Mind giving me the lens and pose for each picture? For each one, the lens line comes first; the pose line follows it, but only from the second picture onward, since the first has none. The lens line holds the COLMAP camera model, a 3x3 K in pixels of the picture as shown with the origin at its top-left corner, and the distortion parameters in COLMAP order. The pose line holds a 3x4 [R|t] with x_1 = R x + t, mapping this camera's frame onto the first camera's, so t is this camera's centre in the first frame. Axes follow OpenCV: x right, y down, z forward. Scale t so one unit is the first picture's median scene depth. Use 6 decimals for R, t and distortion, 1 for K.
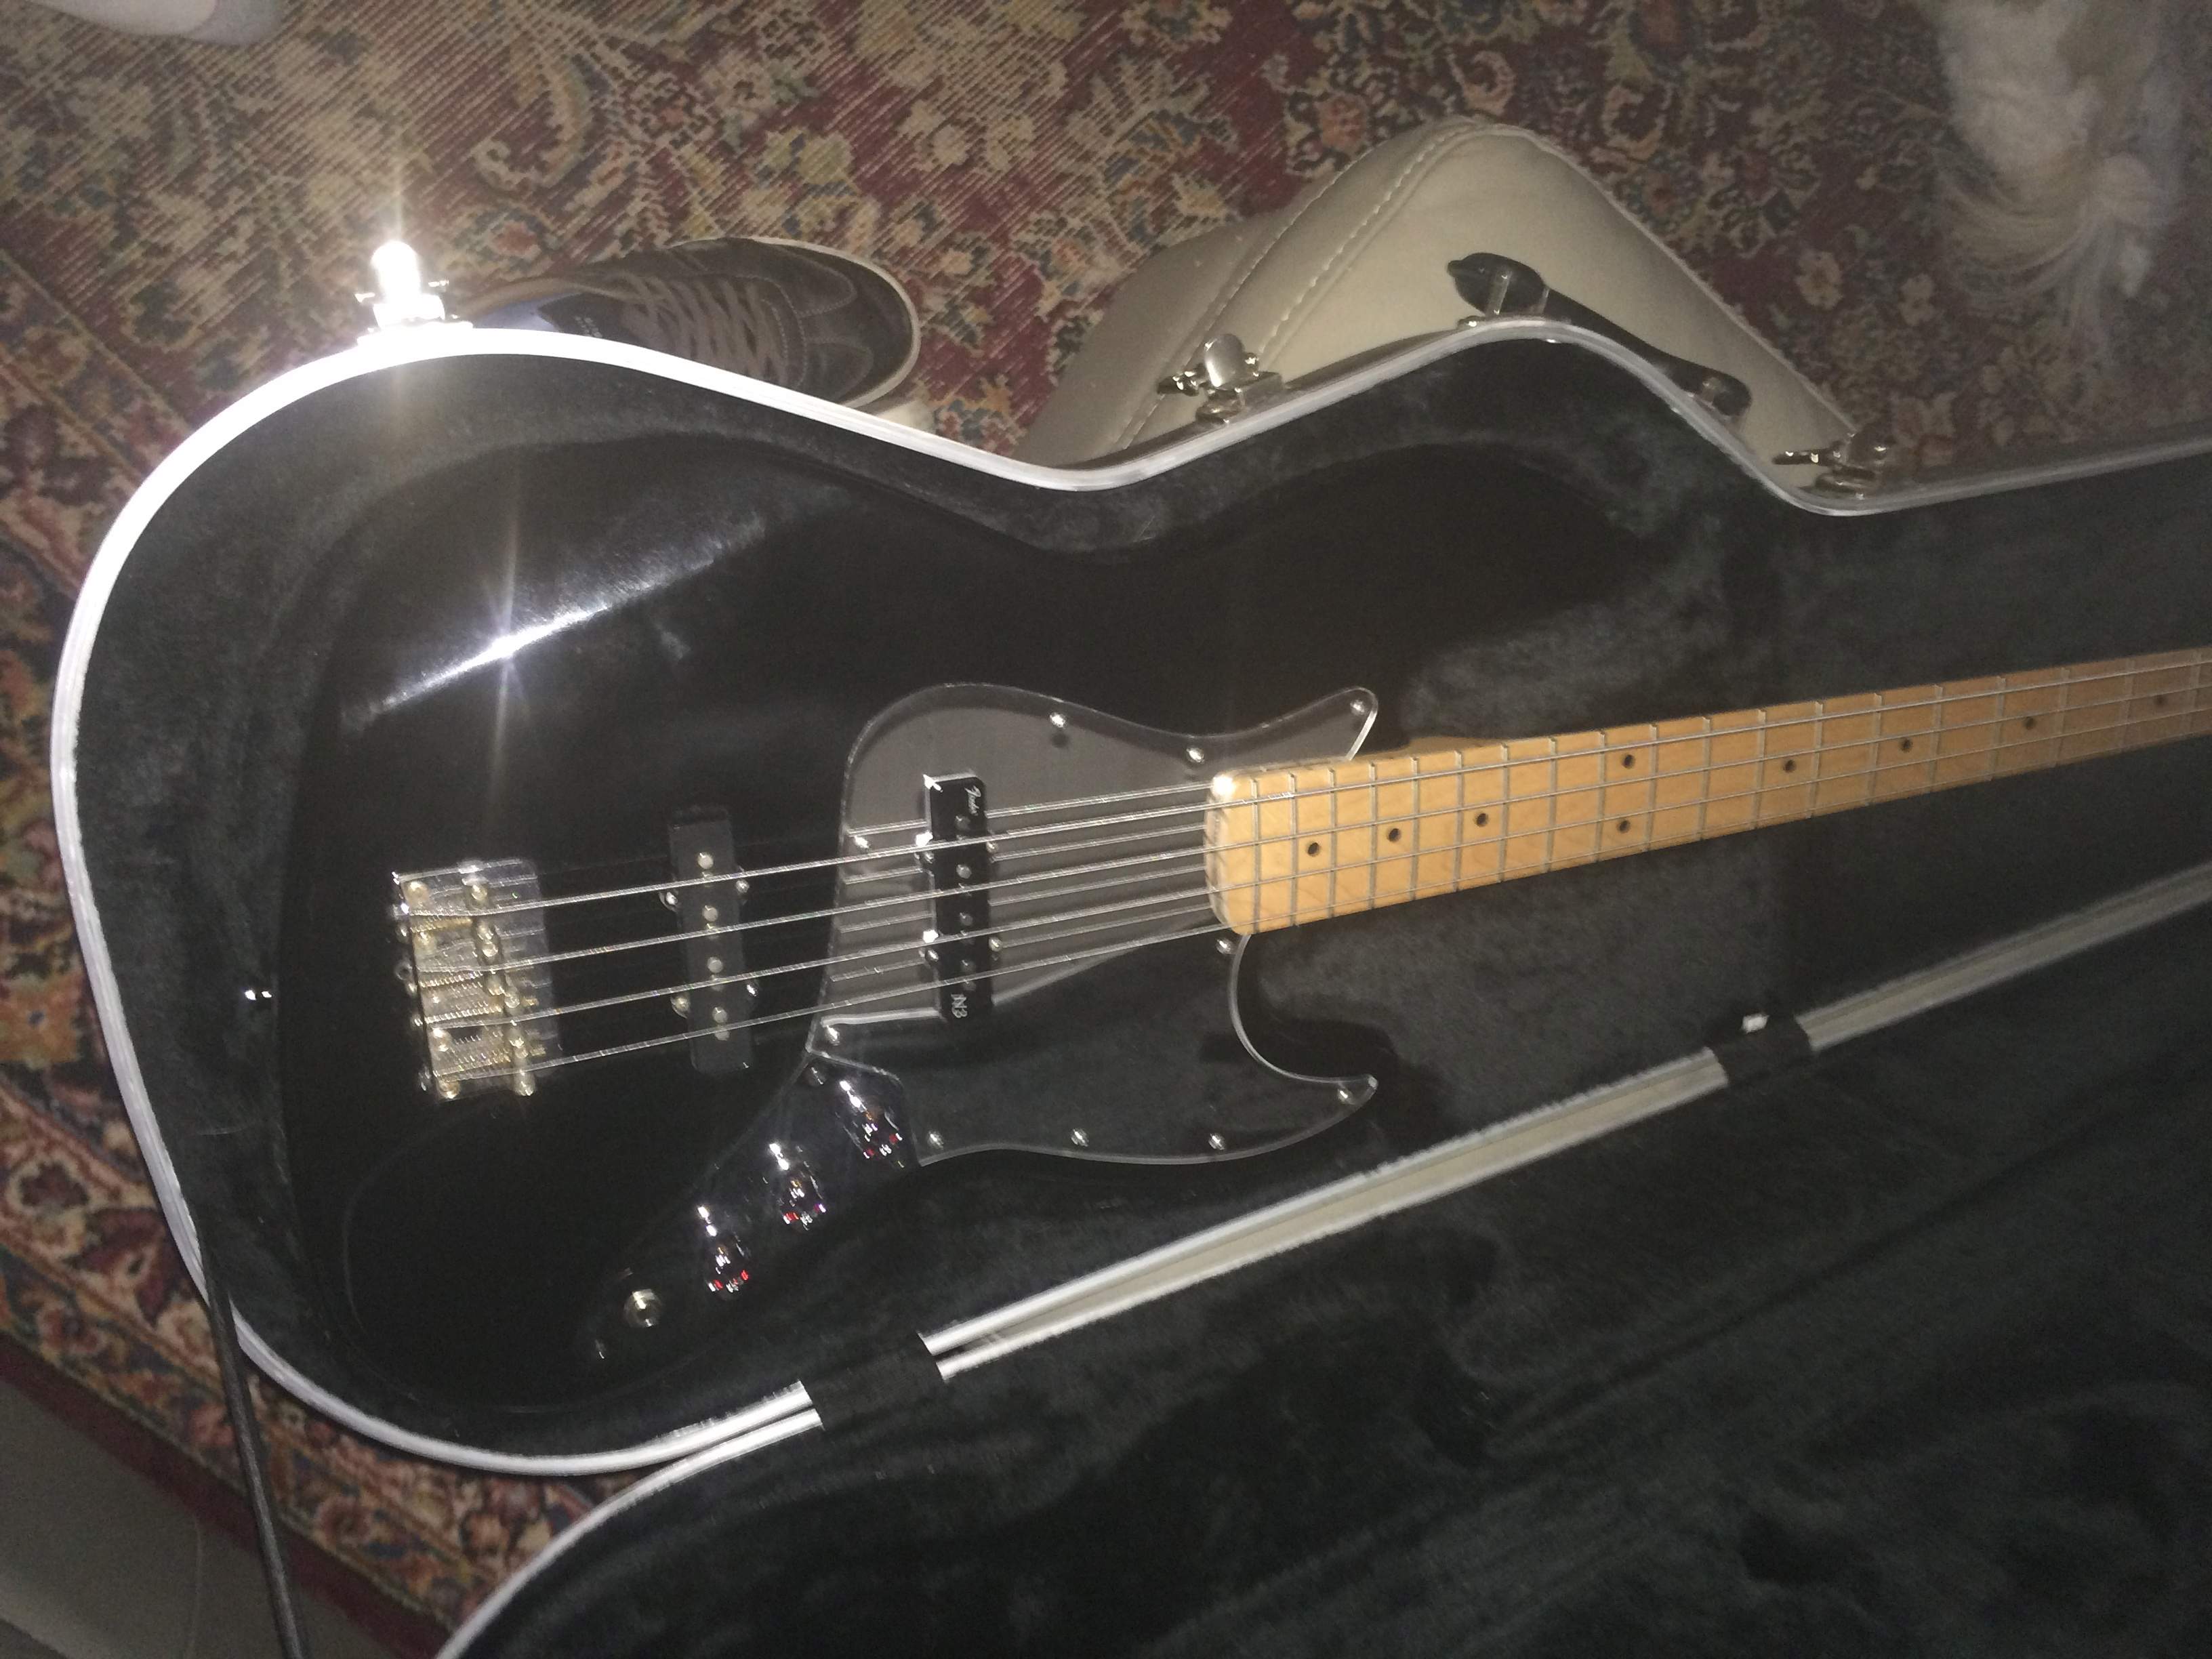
lens RADIAL K [[1910.0, 0, 1106.0], [0, 1910.0, 829.5], [0, 0, 1]] dist [0.101847, -0.160676]
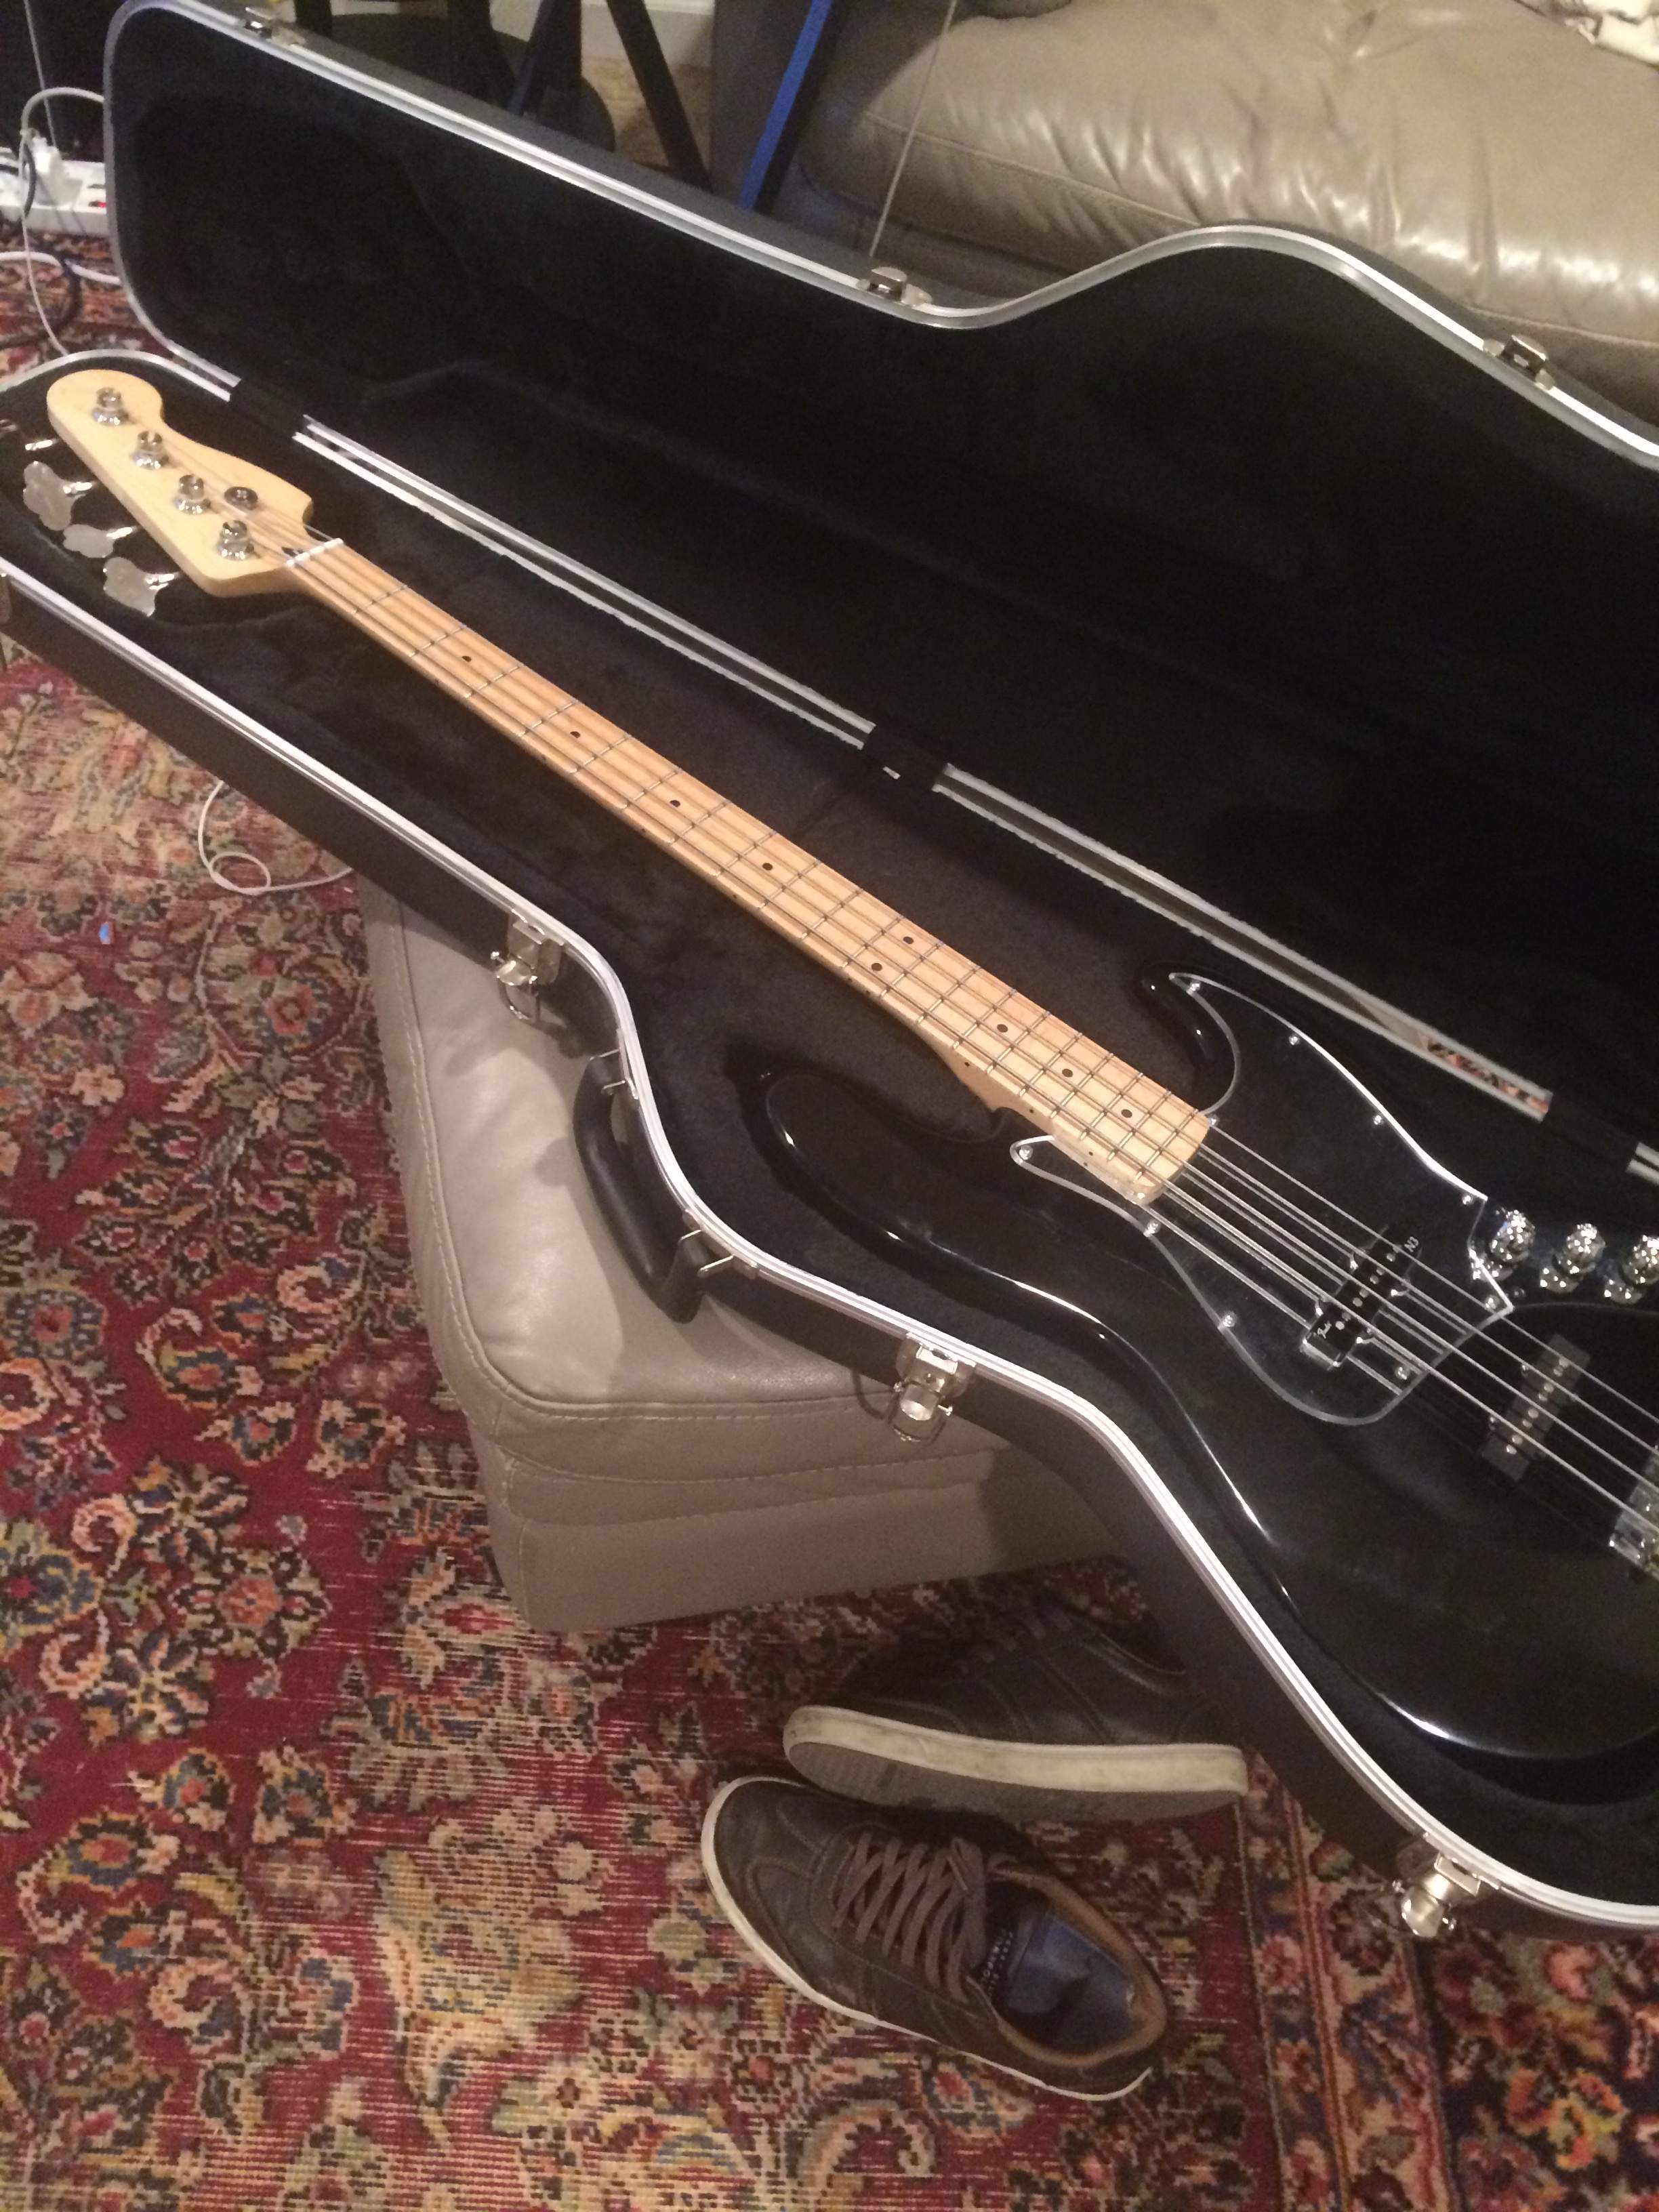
lens RADIAL K [[1910.0, 0, 829.5], [0, 1910.0, 1106.0], [0, 0, 1]] dist [0.101847, -0.160676]
pose [[-0.626827, -0.778650, -0.028129, 0.179662], [0.723614, -0.595150, 0.349542, -0.379877], [-0.288912, 0.198748, 0.936498, -0.092808]]
